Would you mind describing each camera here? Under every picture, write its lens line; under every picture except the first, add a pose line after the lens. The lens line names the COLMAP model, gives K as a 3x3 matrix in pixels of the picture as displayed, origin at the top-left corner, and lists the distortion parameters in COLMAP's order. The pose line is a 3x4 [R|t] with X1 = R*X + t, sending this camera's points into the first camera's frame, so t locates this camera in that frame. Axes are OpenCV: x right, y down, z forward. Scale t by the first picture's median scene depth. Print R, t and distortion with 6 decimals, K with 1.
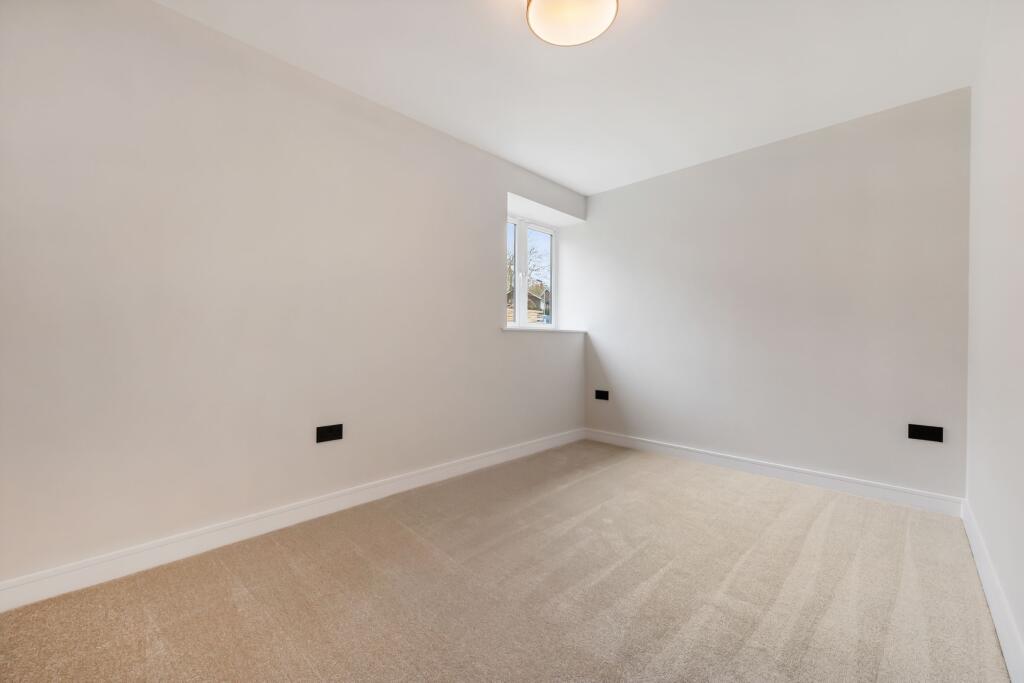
lens RADIAL K [[404.4, 0, 509.1], [0, 404.4, 336.9], [0, 0, 1]] dist [-0.000147, -0.000004]
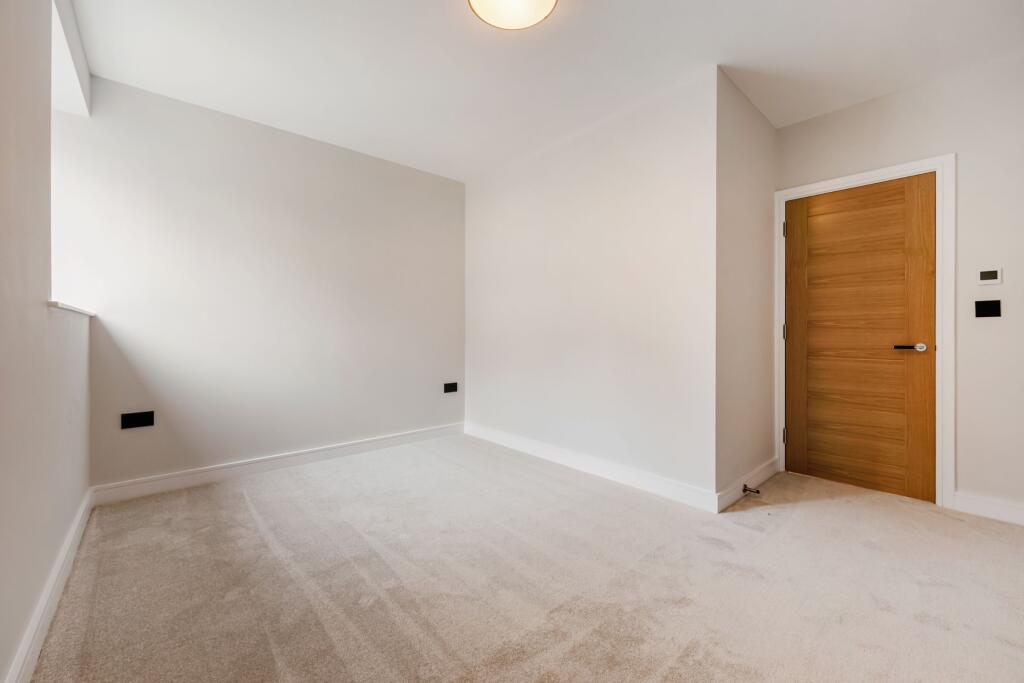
lens RADIAL K [[404.4, 0, 509.1], [0, 404.4, 336.9], [0, 0, 1]] dist [-0.000147, -0.000004]
pose [[0.065201, -0.012573, 0.997793, -0.443137], [-0.006162, 0.999896, 0.013002, 0.009710], [-0.997853, -0.006996, 0.065116, 0.523388]]
